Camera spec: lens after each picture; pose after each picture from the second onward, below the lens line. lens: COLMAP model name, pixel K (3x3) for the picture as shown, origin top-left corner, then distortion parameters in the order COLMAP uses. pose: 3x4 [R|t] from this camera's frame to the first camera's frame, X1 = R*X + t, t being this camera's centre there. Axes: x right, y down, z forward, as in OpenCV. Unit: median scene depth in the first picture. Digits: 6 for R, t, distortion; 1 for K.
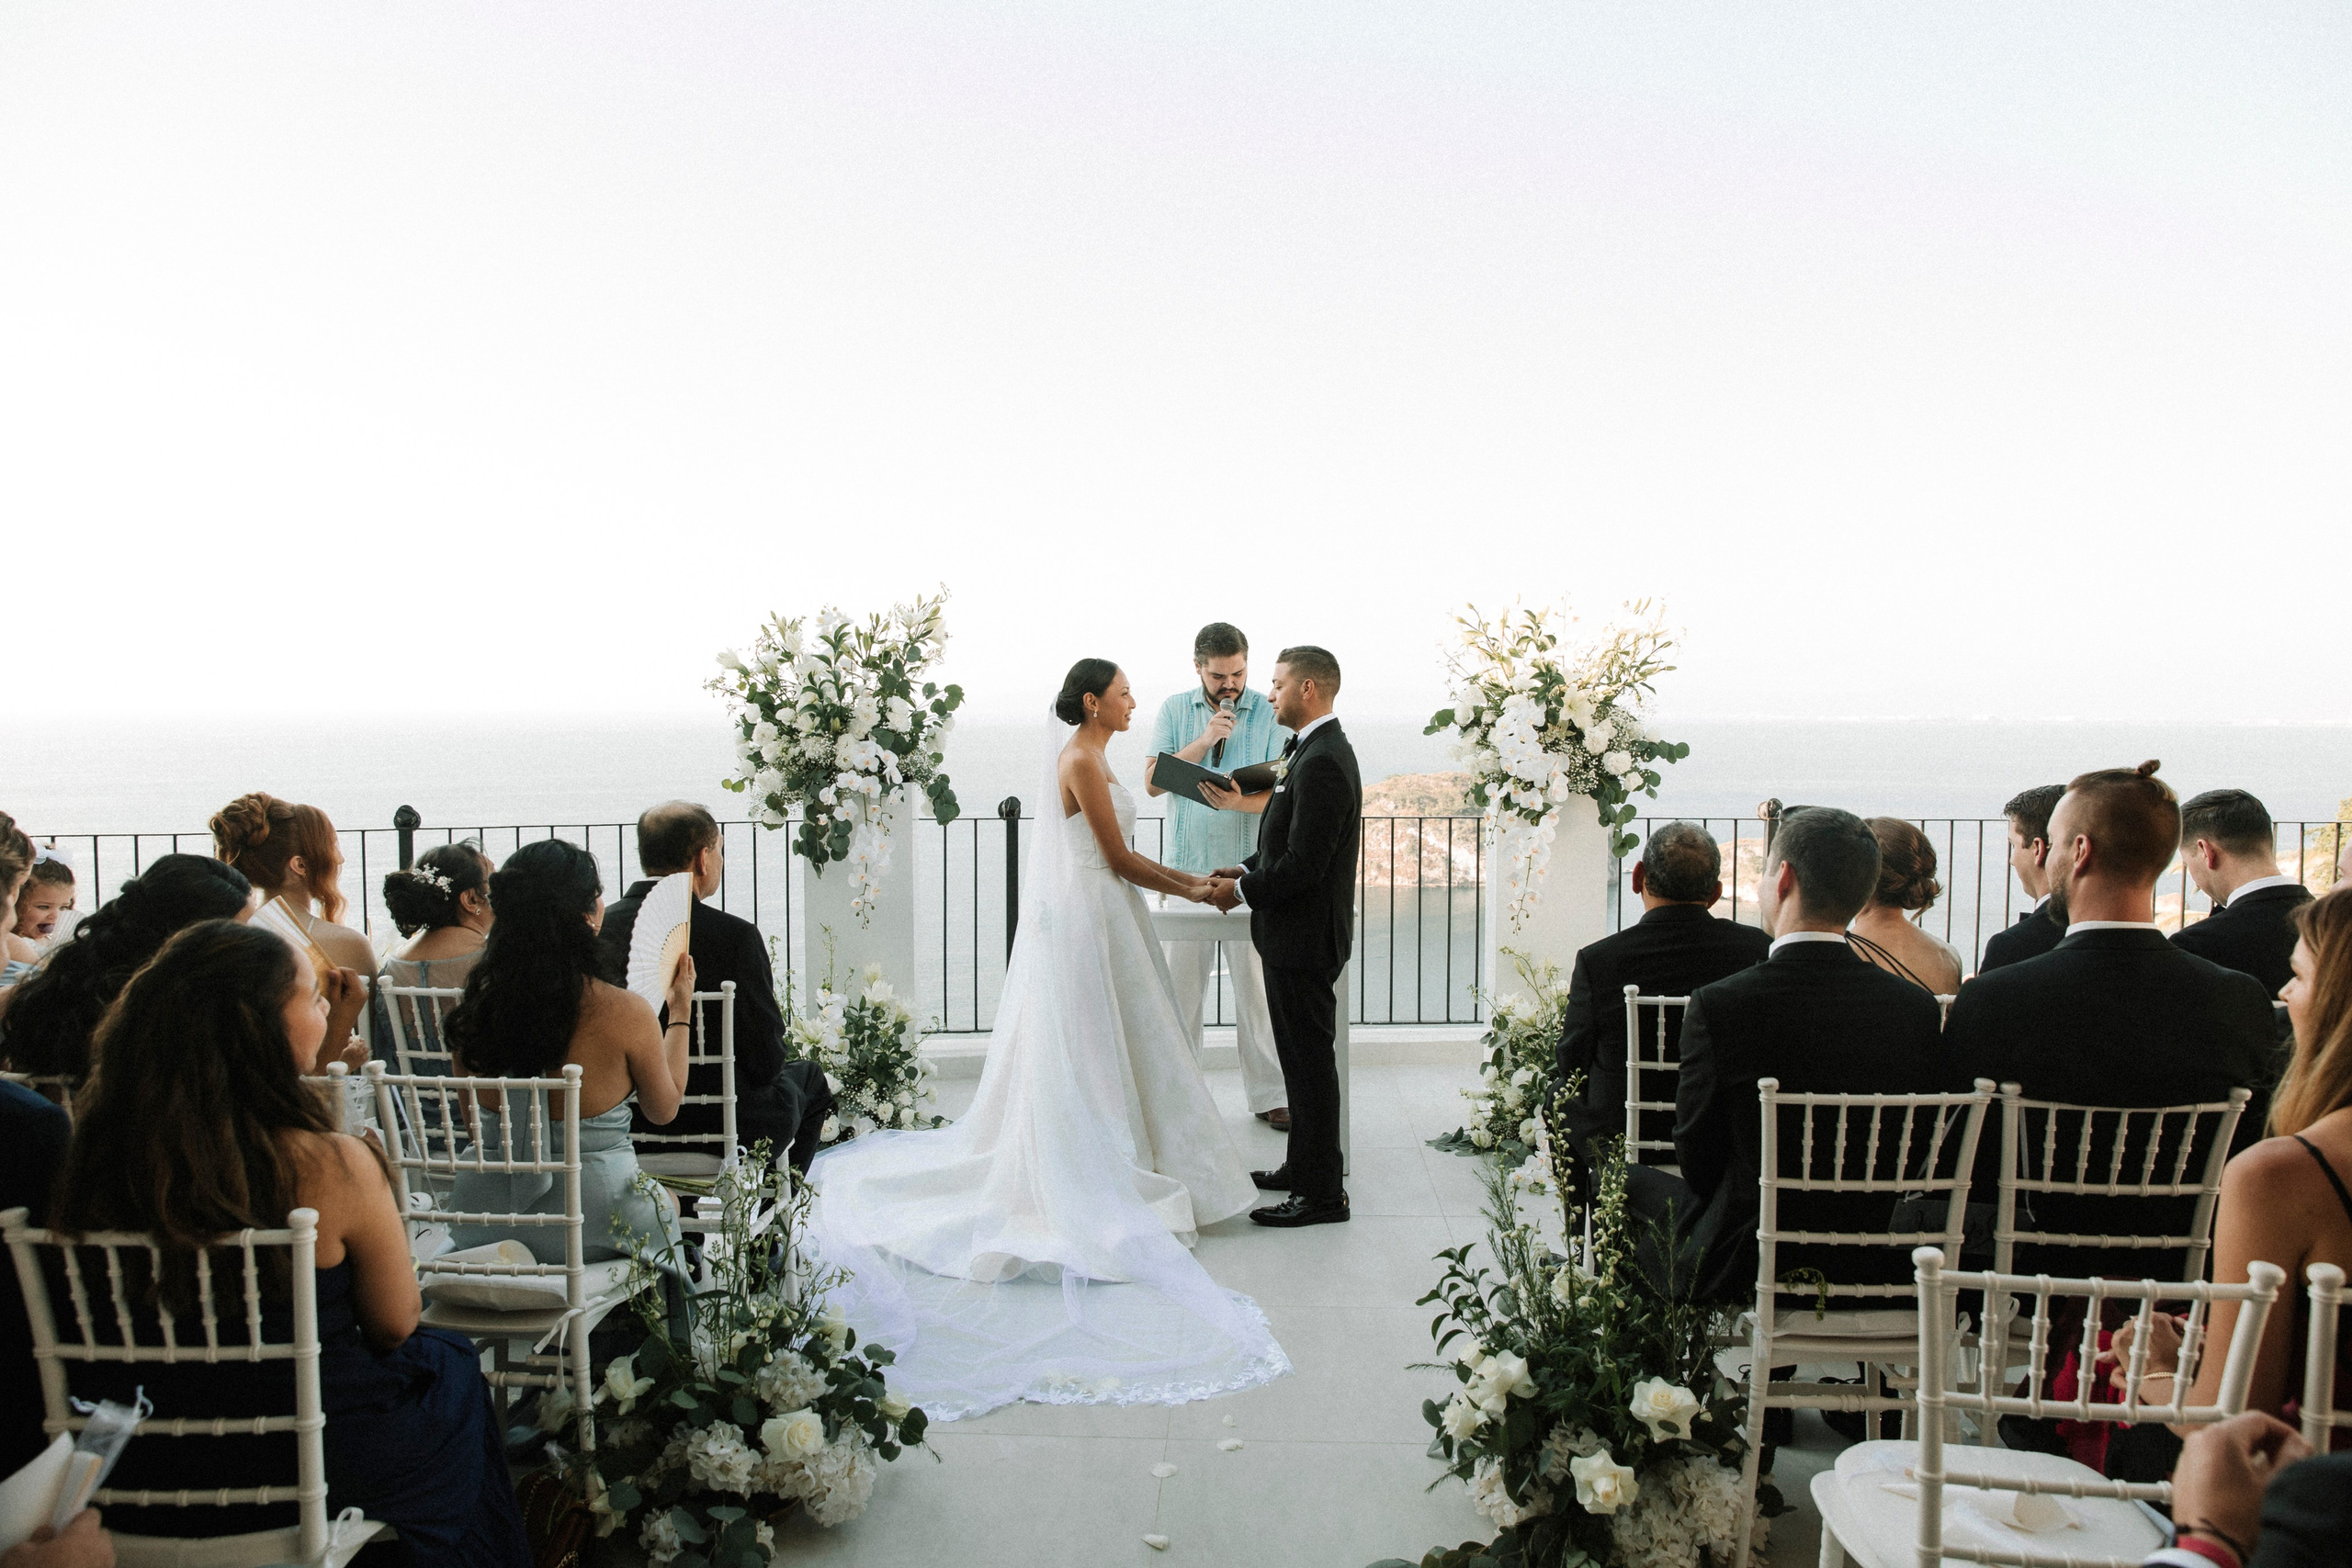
lens RADIAL K [[1626.1, 0, 1182.5], [0, 1626.1, 780.6], [0, 0, 1]] dist [0.003269, 0.004513]
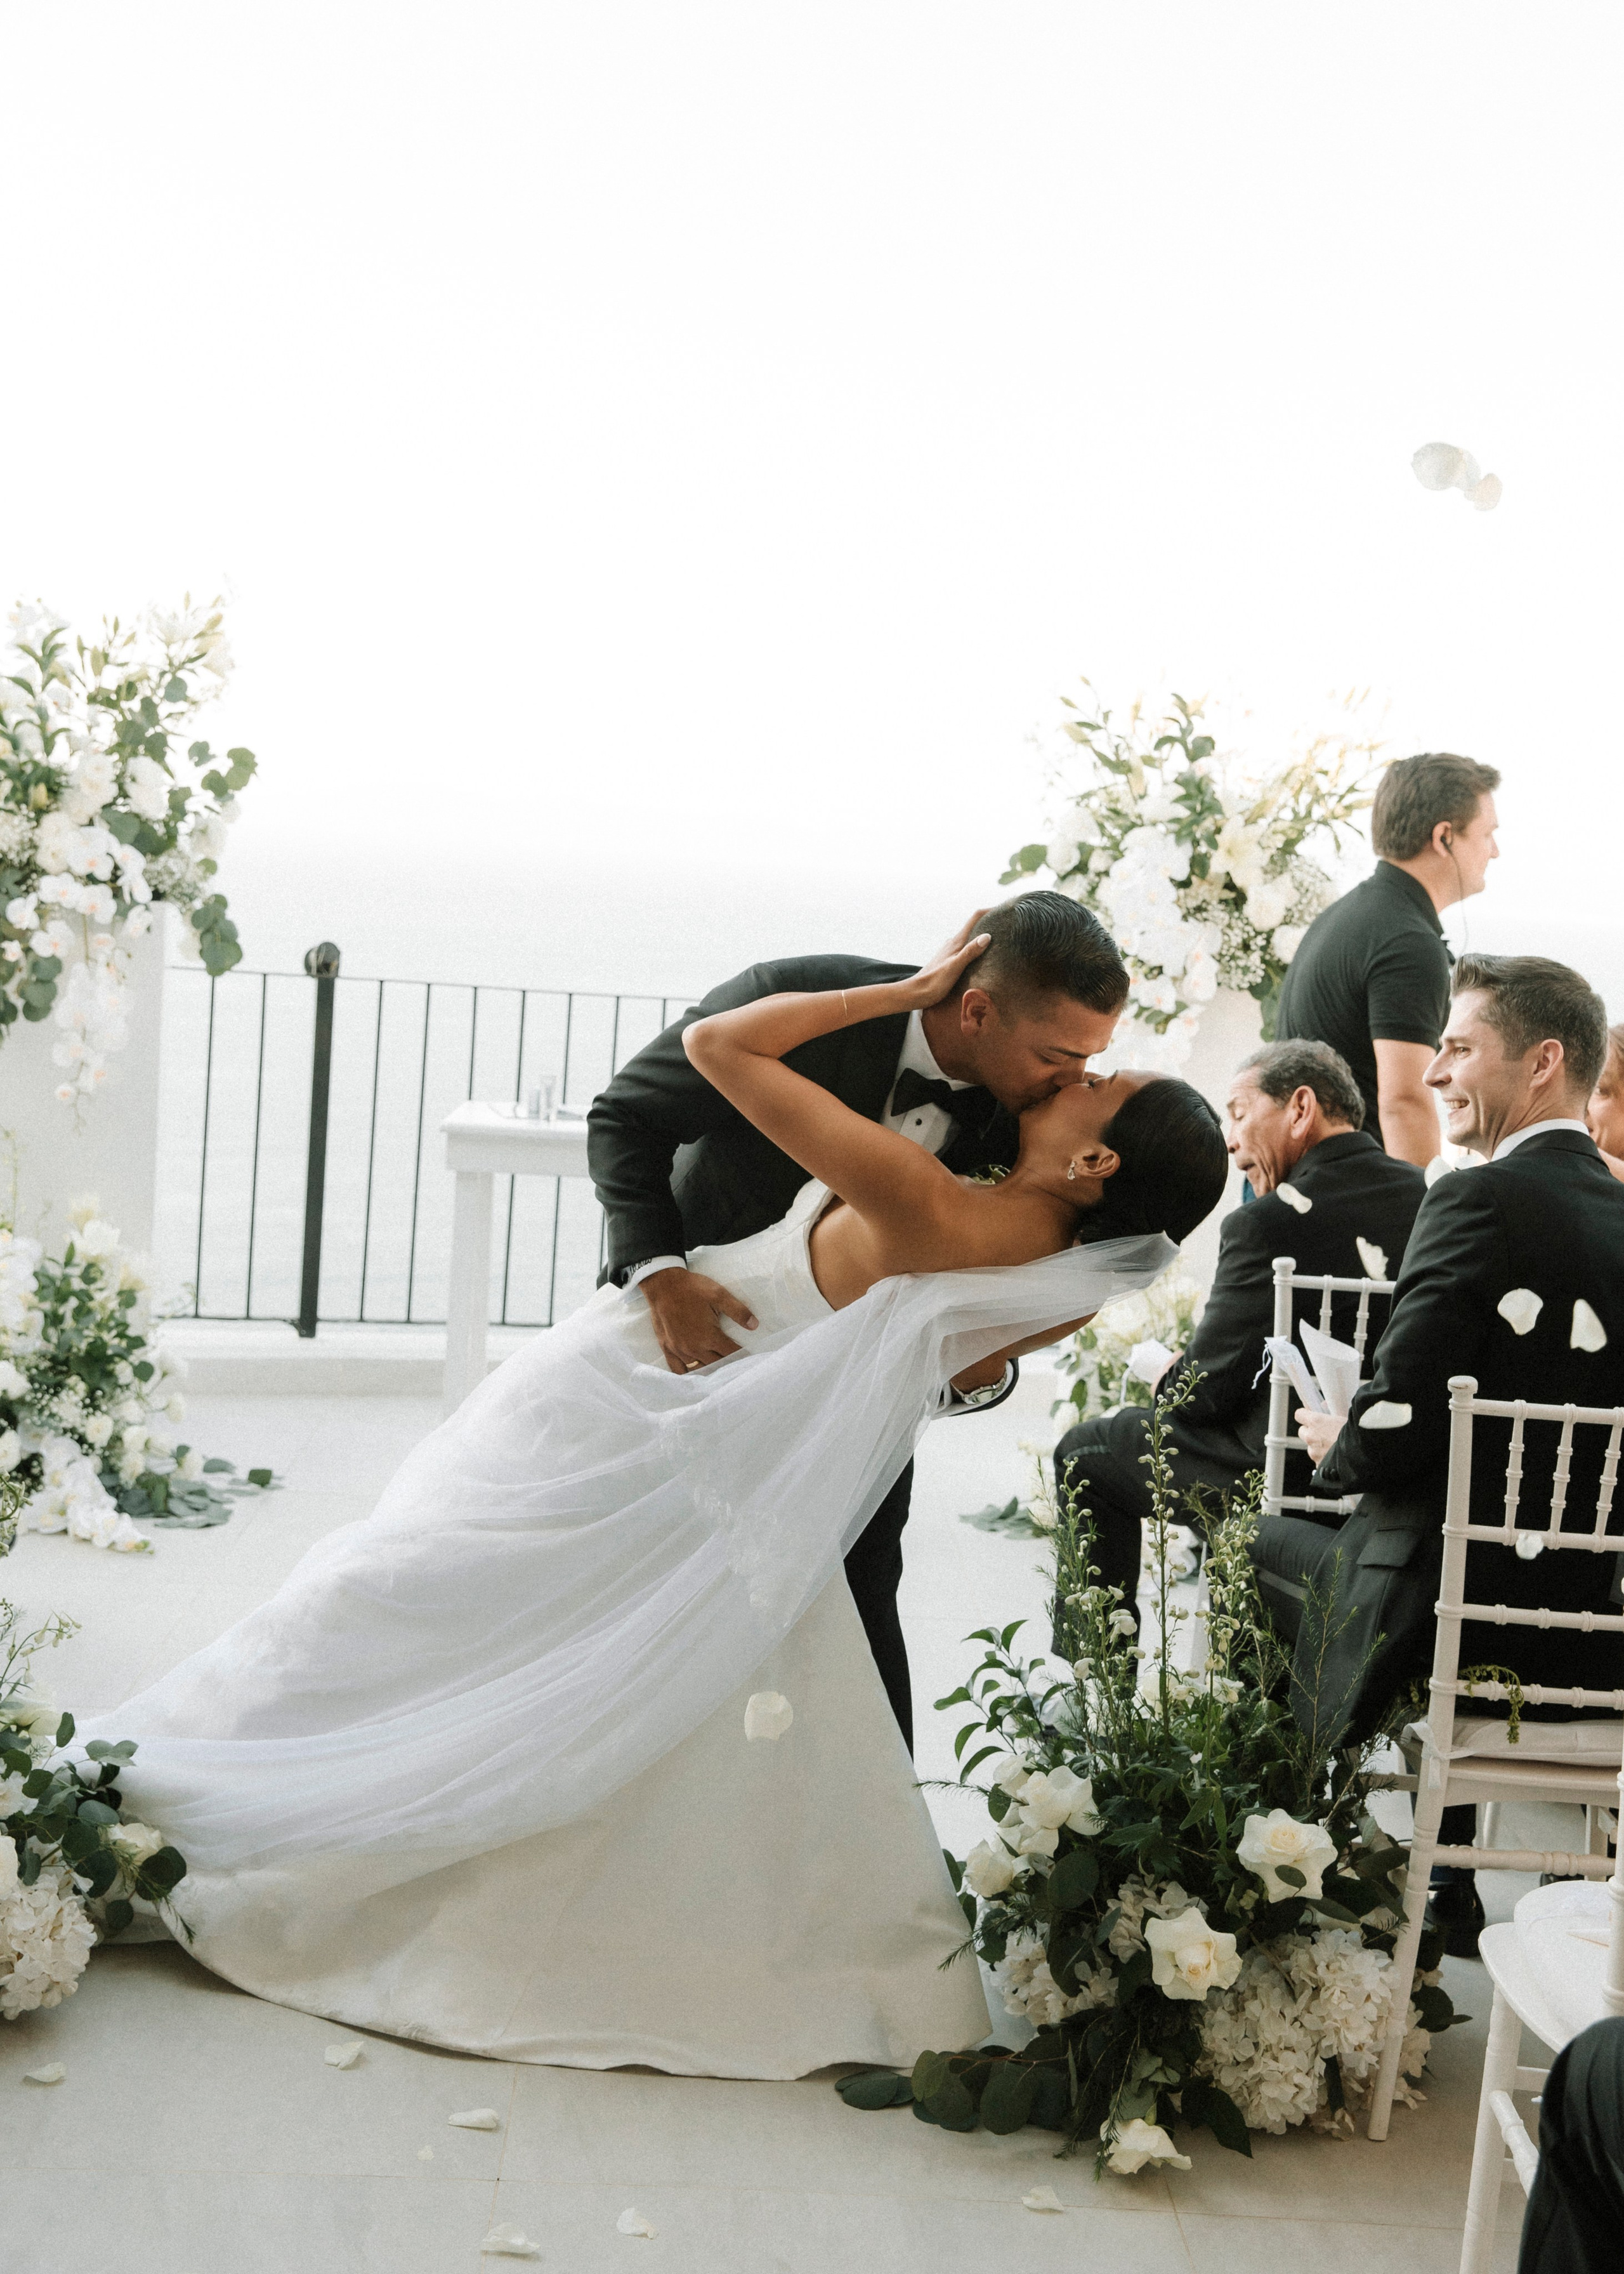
lens RADIAL K [[2730.9, 0, 827.4], [0, 2730.9, 1137.8], [0, 0, 1]] dist [0.210466, 0.000000]
pose [[0.994081, 0.057946, 0.091893, -0.010516], [-0.063425, 0.996308, 0.057865, 0.014051], [-0.088201, -0.063351, 0.994086, -0.063277]]
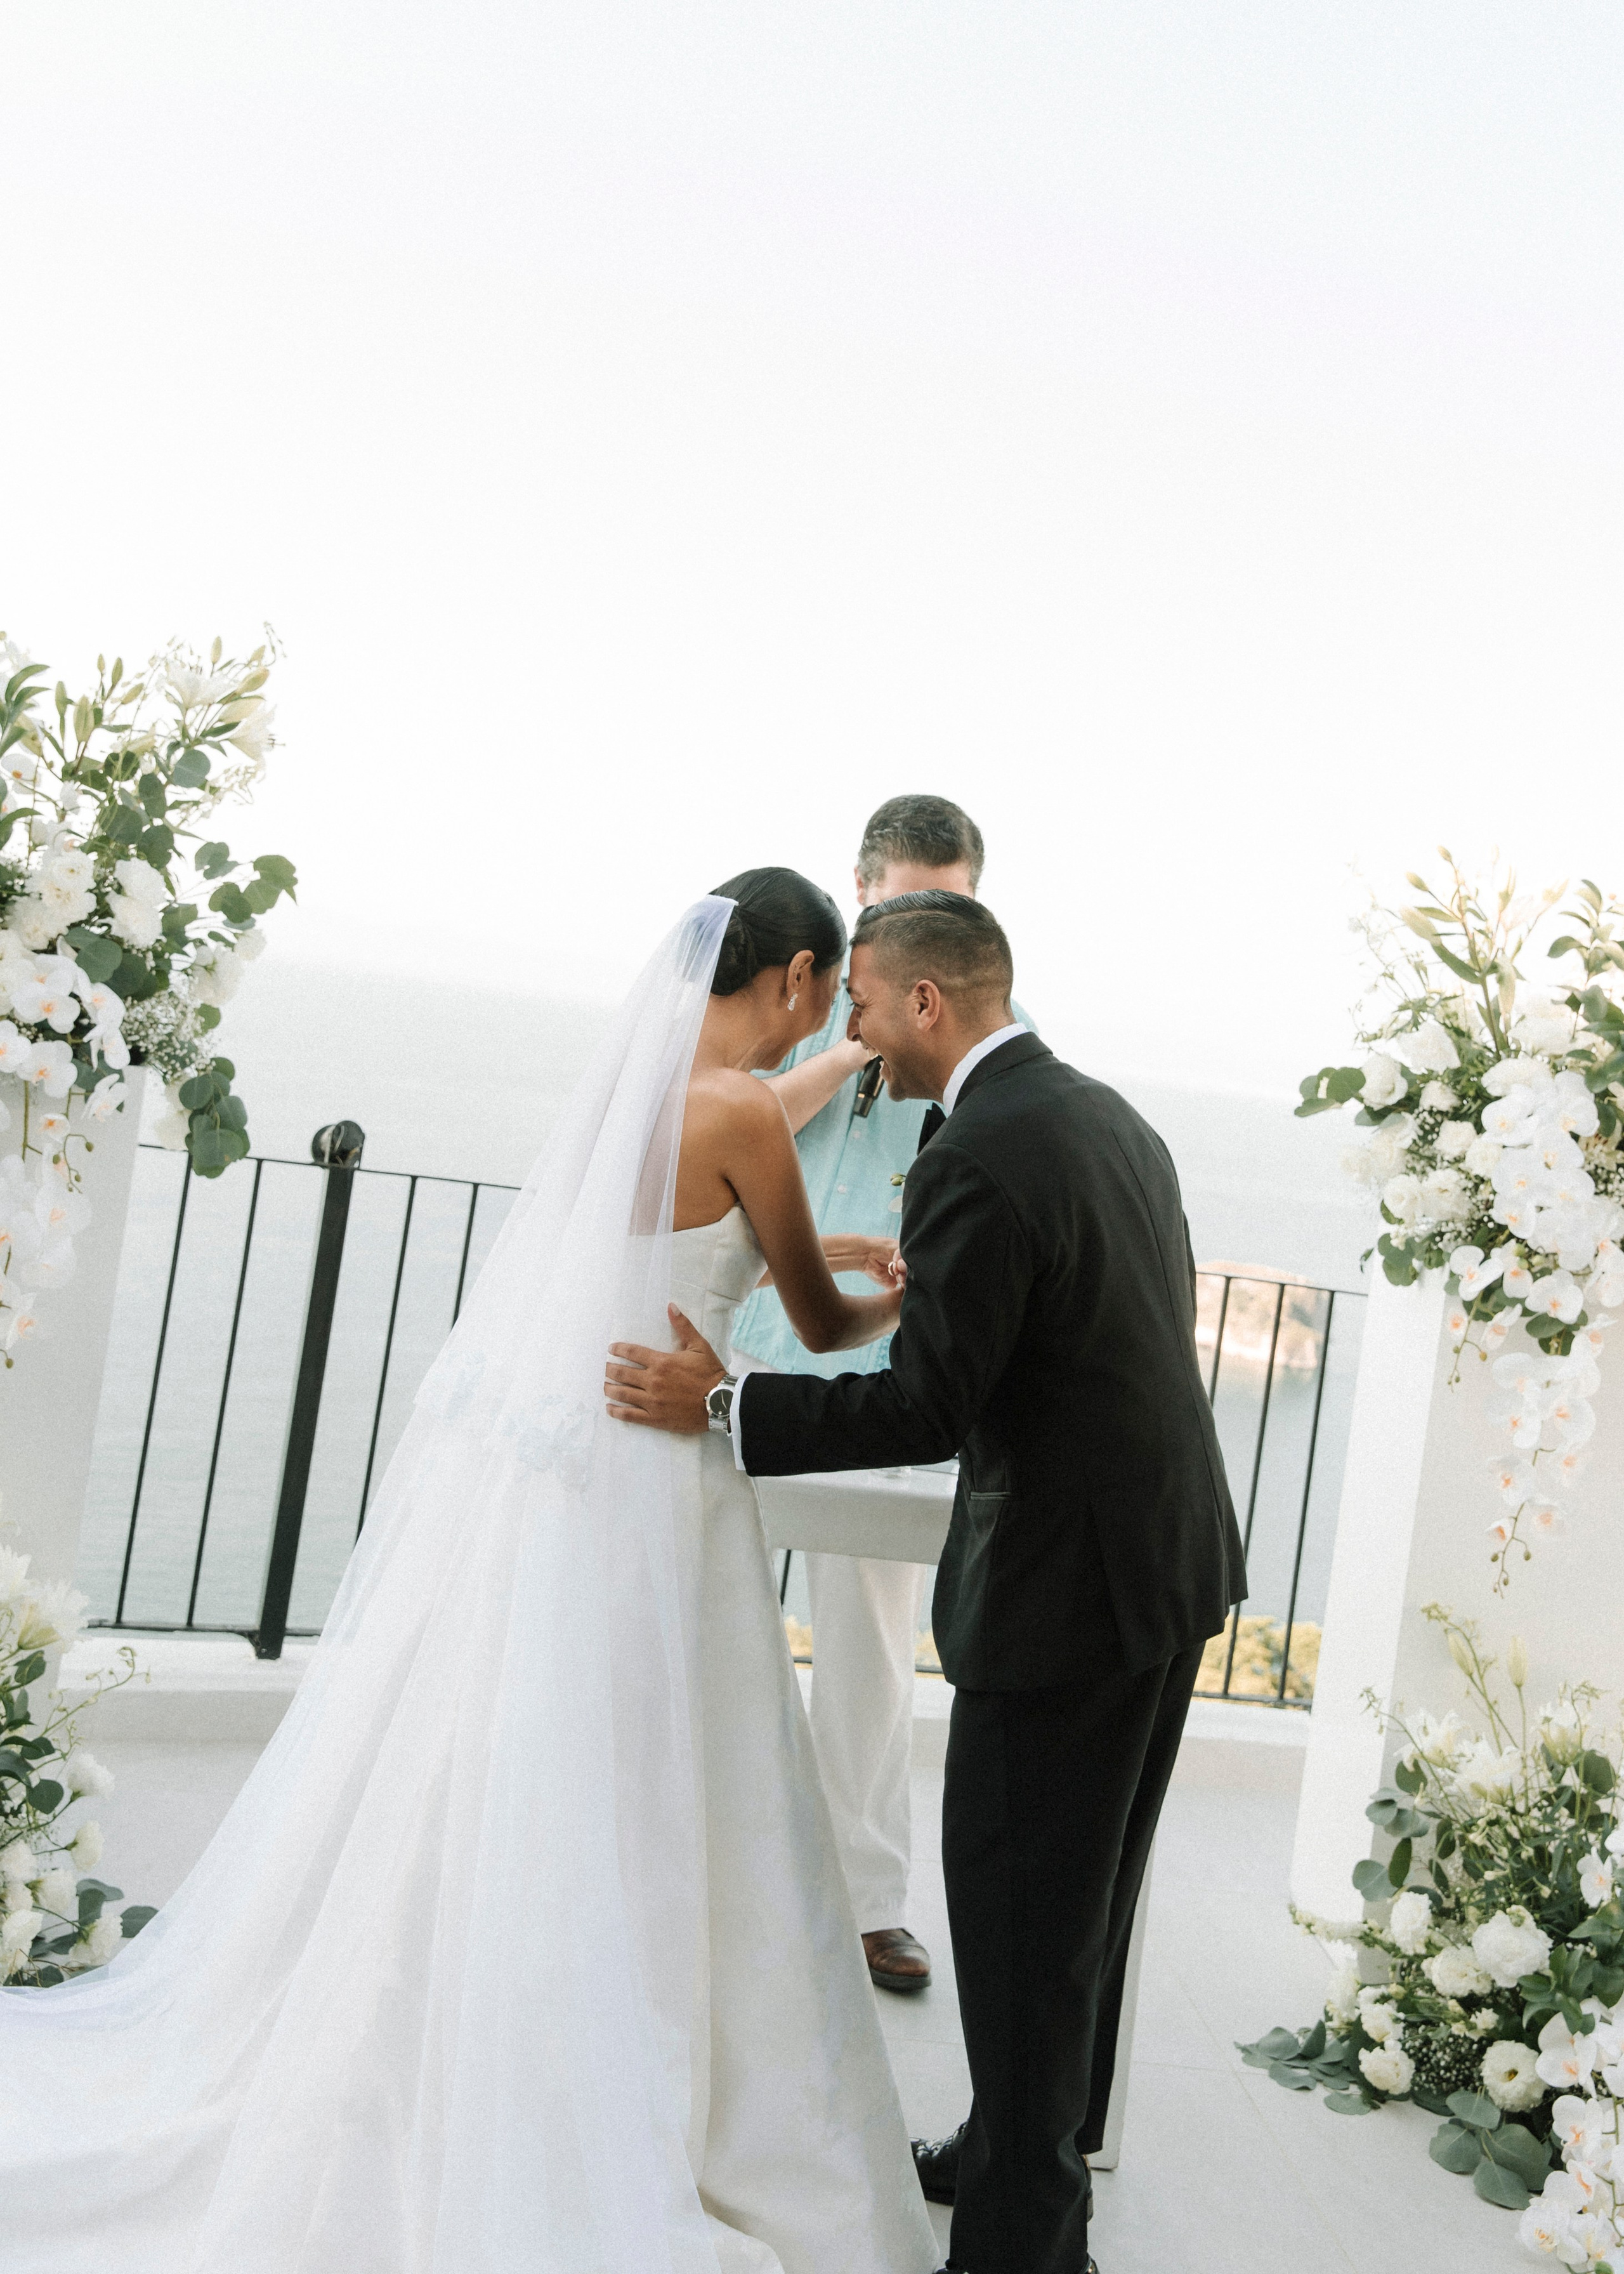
lens RADIAL K [[2393.2, 0, 853.4], [0, 2393.2, 1047.2], [0, 0, 1]] dist [0.106003, 0.000000]
pose [[0.976288, 0.137729, 0.167010, -0.098758], [-0.133934, 0.990413, -0.033834, -0.007992], [-0.170068, 0.010664, 0.985375, 0.373844]]
